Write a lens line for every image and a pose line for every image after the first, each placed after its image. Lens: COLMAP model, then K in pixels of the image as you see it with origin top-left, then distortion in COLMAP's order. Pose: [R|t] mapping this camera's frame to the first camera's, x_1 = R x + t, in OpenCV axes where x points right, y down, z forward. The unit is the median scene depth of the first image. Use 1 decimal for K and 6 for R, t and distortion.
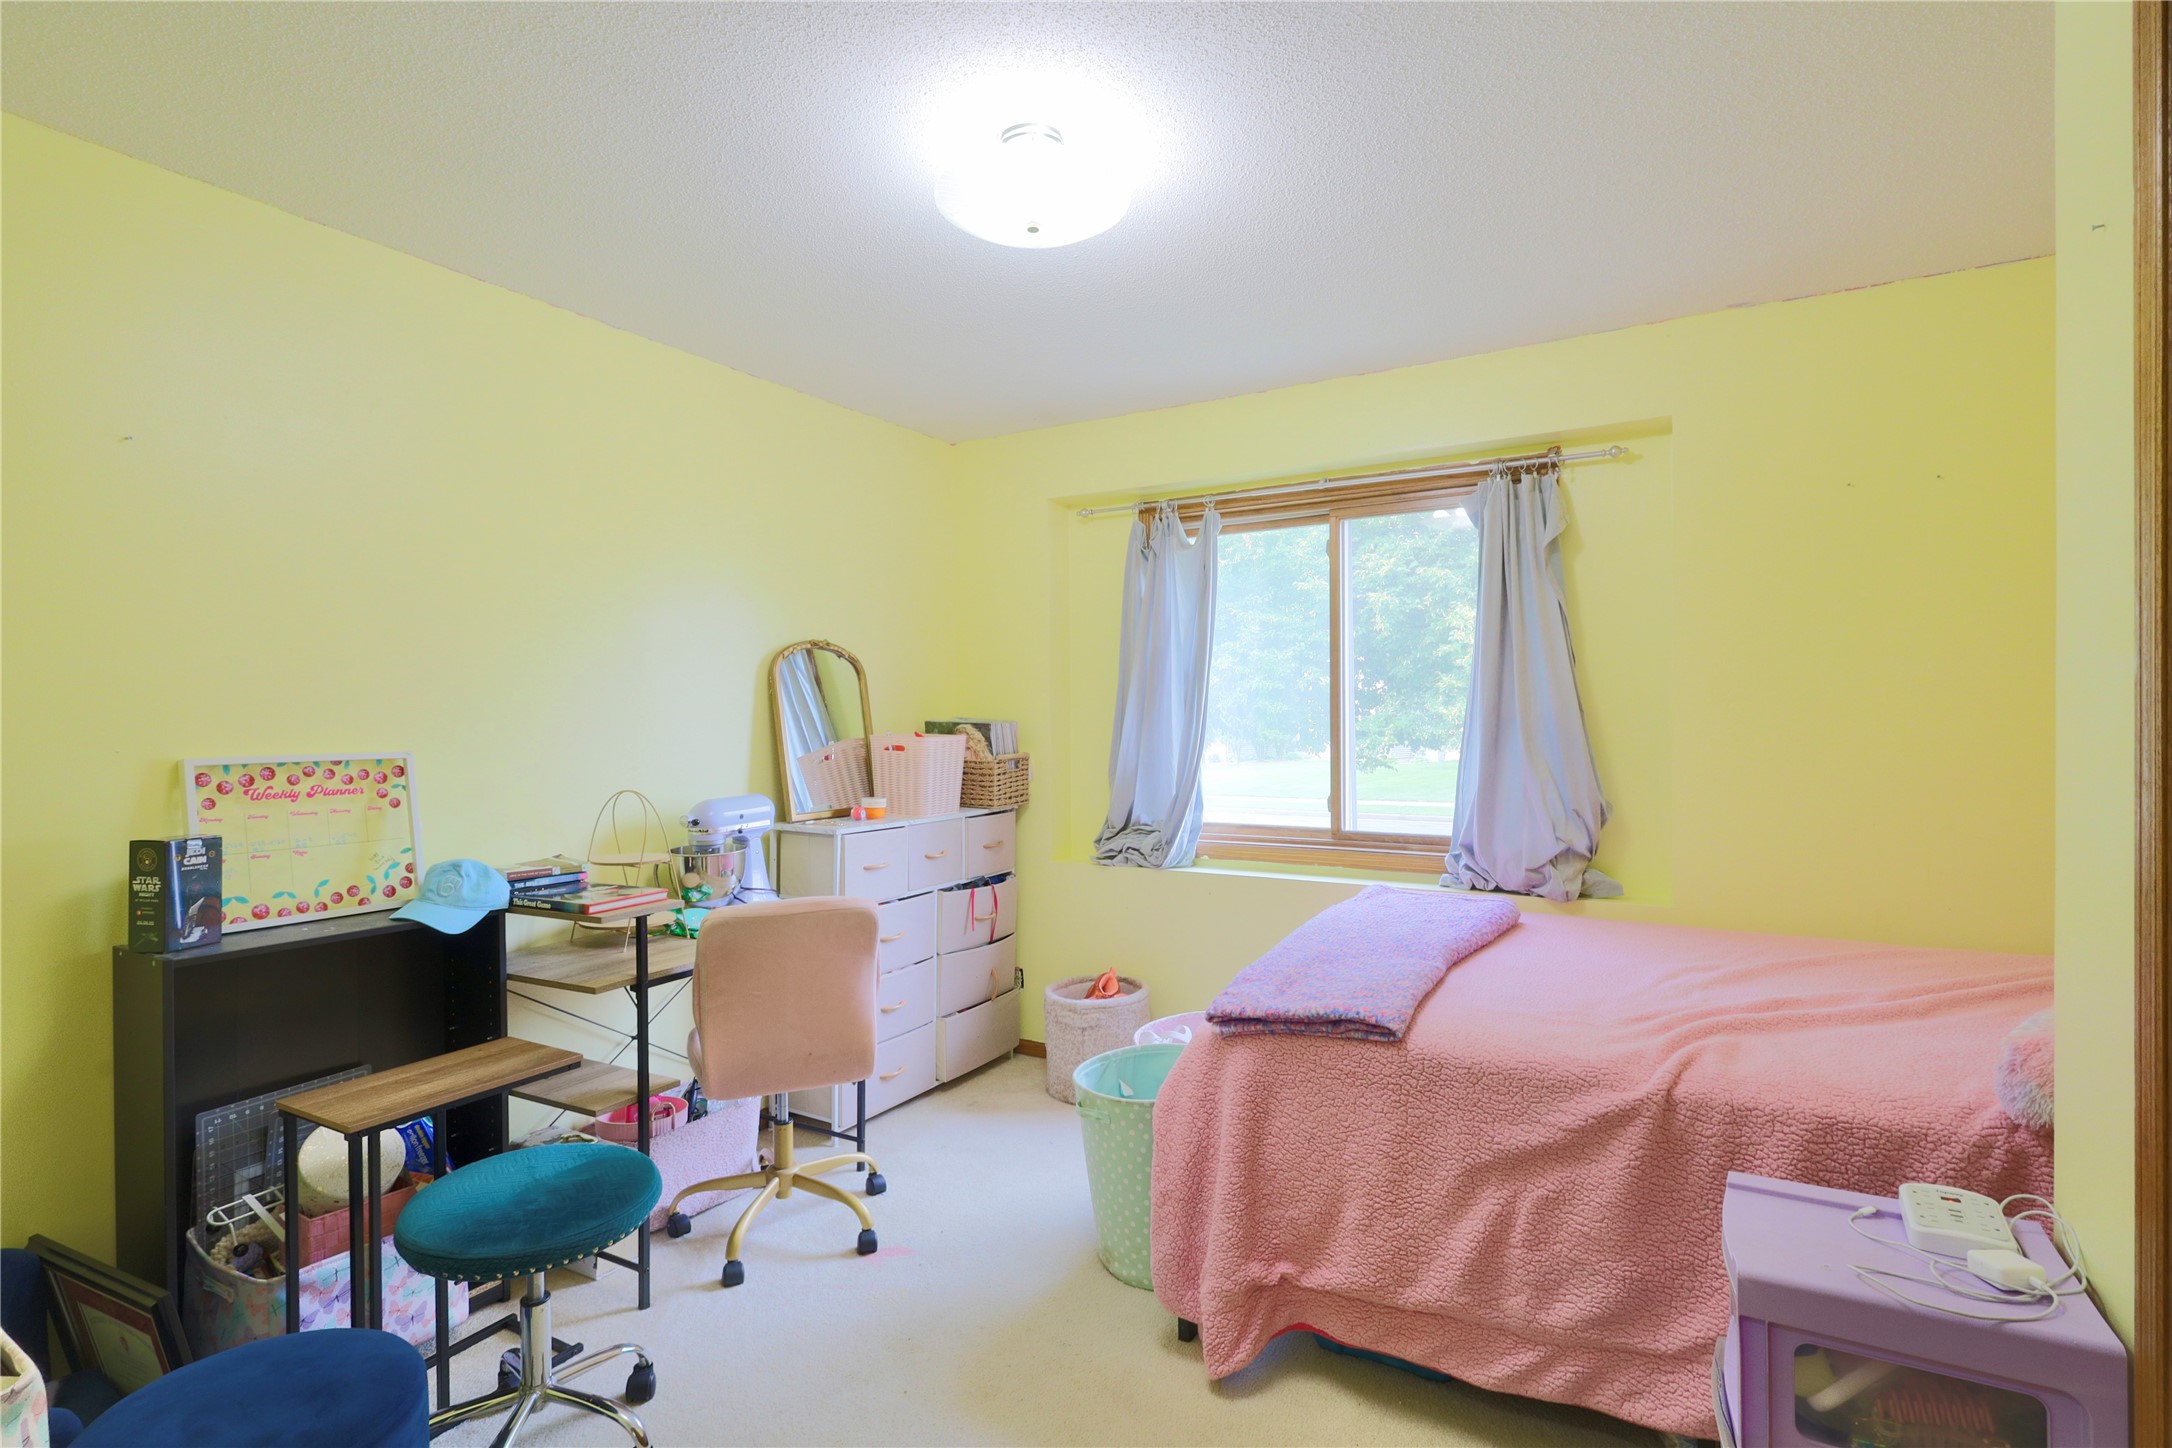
lens RADIAL K [[1040.8, 0, 1086.0], [0, 1040.8, 724.0], [0, 0, 1]] dist [-0.000783, -0.000050]
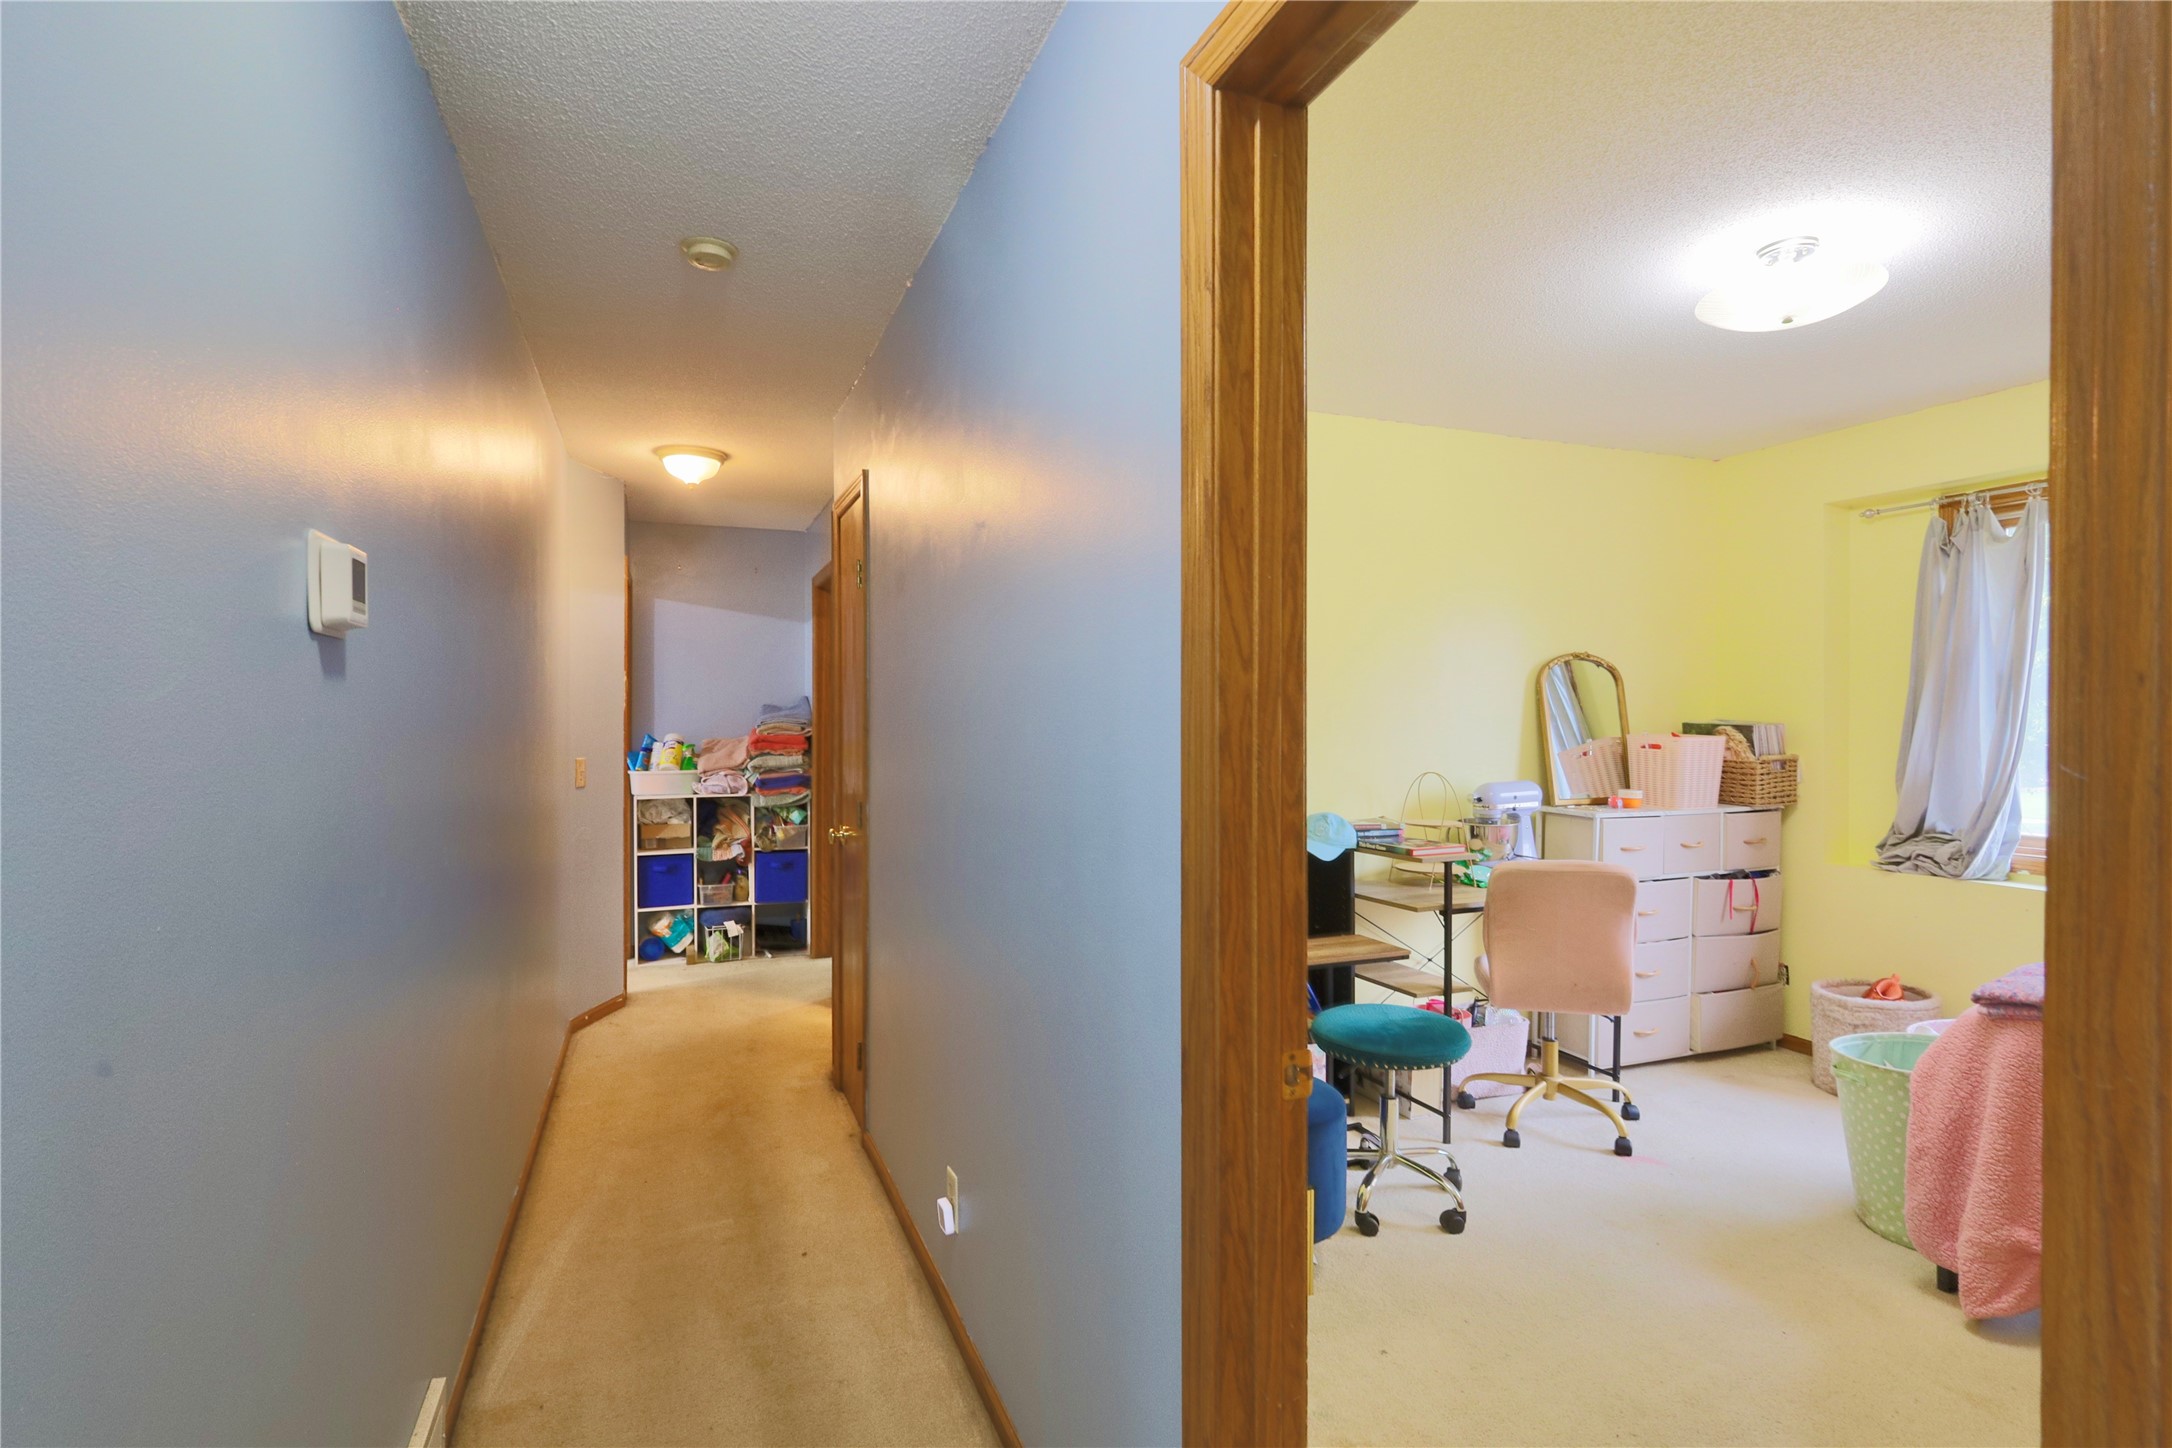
lens RADIAL K [[1040.8, 0, 1086.0], [0, 1040.8, 724.0], [0, 0, 1]] dist [-0.000783, -0.000050]
pose [[0.780785, 0.010509, -0.624712, 0.045066], [-0.009303, 0.999943, 0.005195, -0.001424], [0.624731, 0.001755, 0.780838, -0.283164]]
